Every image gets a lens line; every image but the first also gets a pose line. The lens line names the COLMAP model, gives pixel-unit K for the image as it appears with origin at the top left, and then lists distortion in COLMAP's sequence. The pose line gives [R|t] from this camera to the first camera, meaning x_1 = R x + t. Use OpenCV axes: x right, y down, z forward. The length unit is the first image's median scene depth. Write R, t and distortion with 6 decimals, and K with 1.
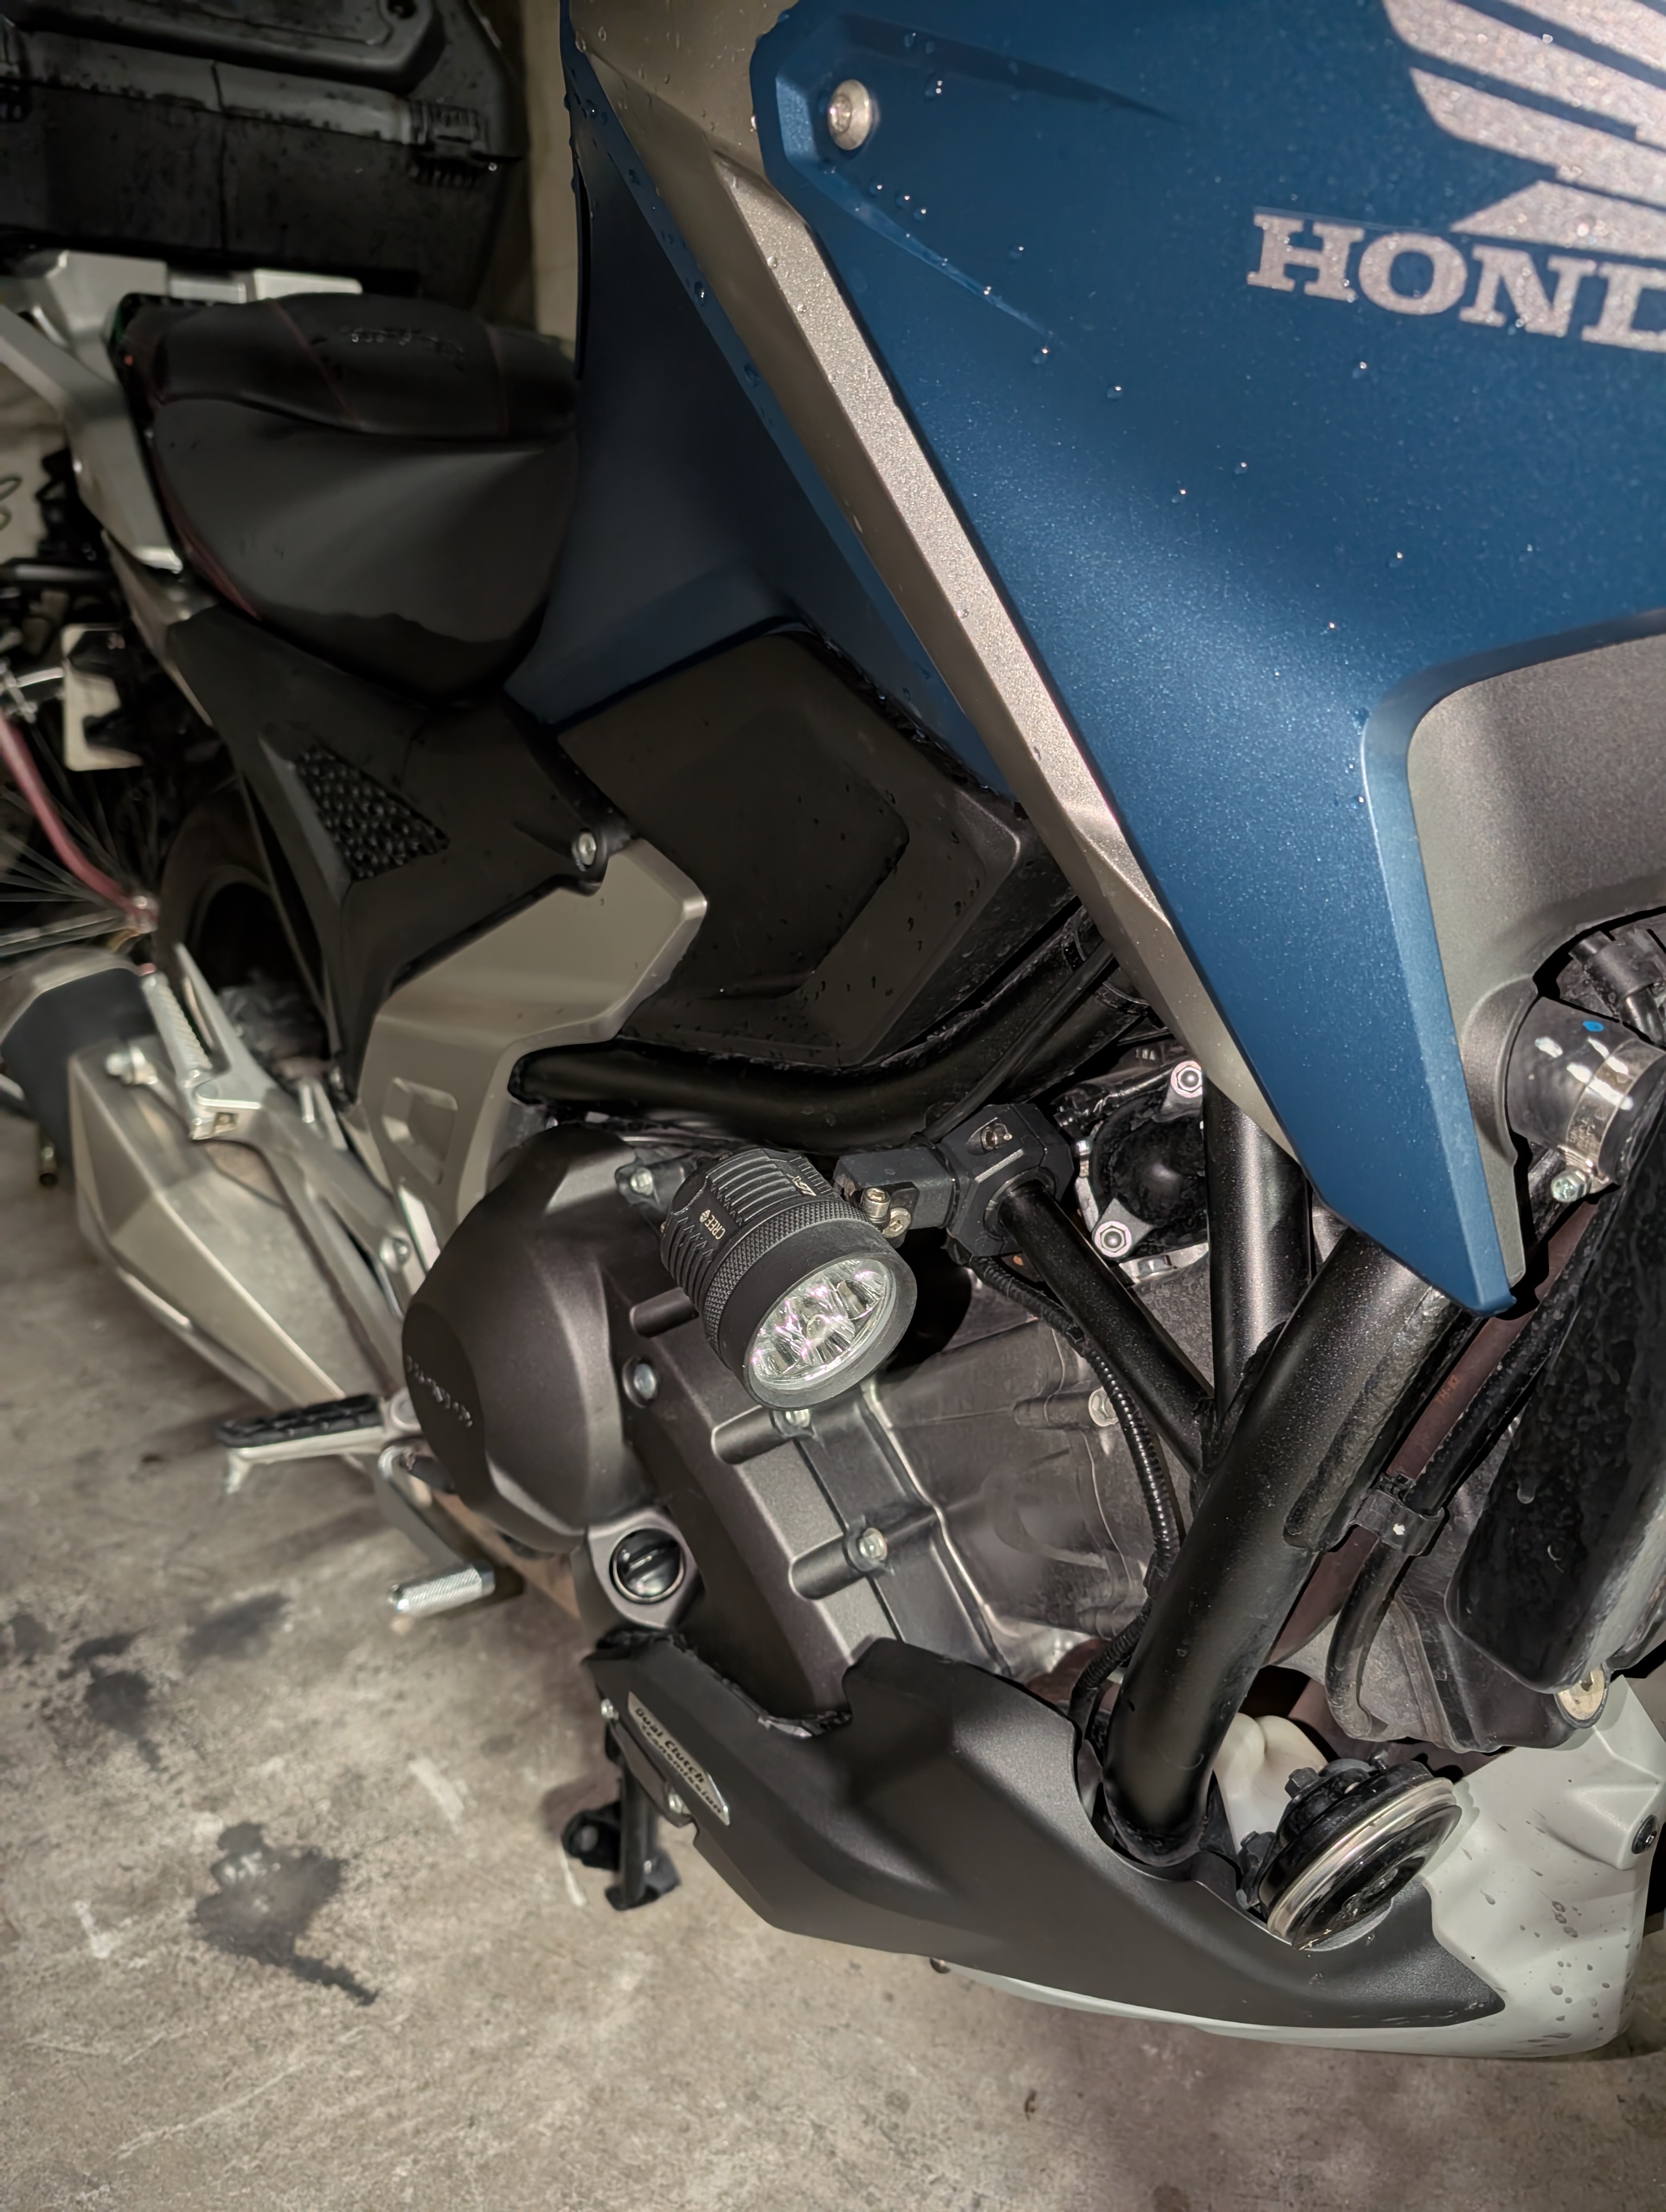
lens RADIAL K [[1628.1, 0, 826.5], [0, 1628.1, 1107.4], [0, 0, 1]] dist [0.000630, 0.009307]
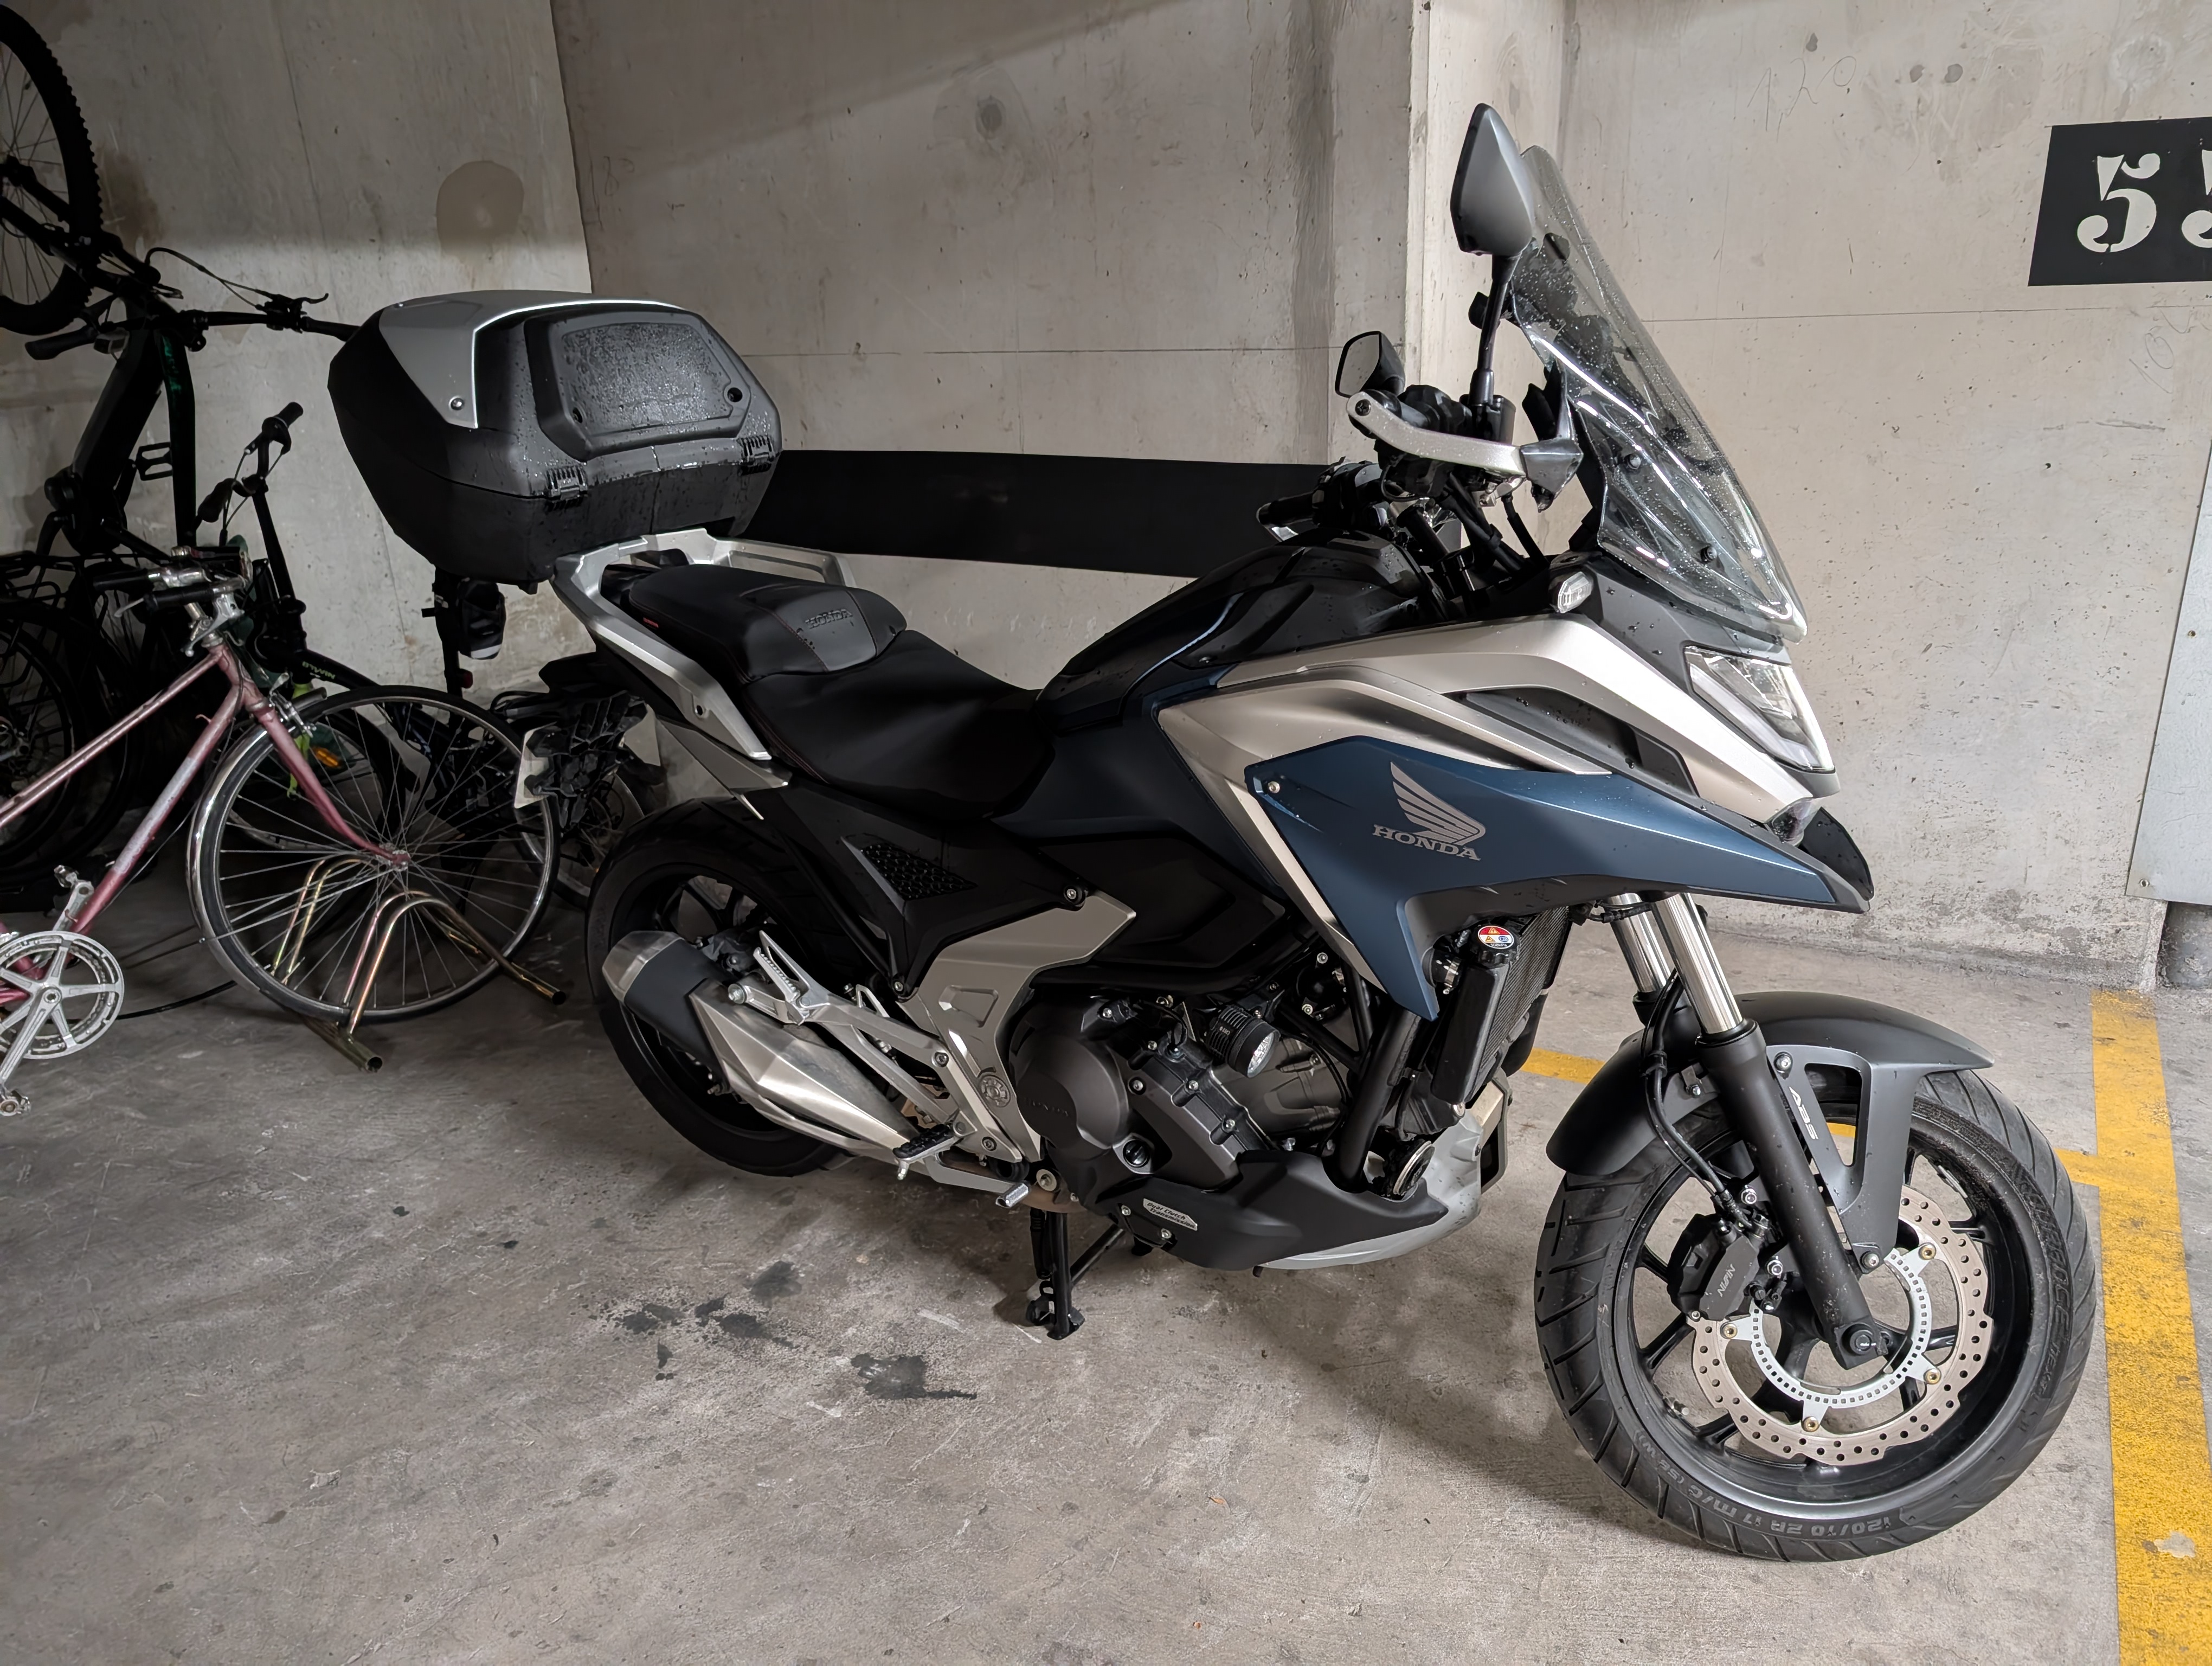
lens RADIAL K [[1628.1, 0, 1100.6], [0, 1628.1, 839.7], [0, 0, 1]] dist [0.000630, 0.009307]
pose [[0.941428, -0.160055, 0.296811, -0.952953], [0.151234, 0.987097, 0.052608, -0.412728], [-0.301401, -0.004639, 0.953486, -1.666459]]
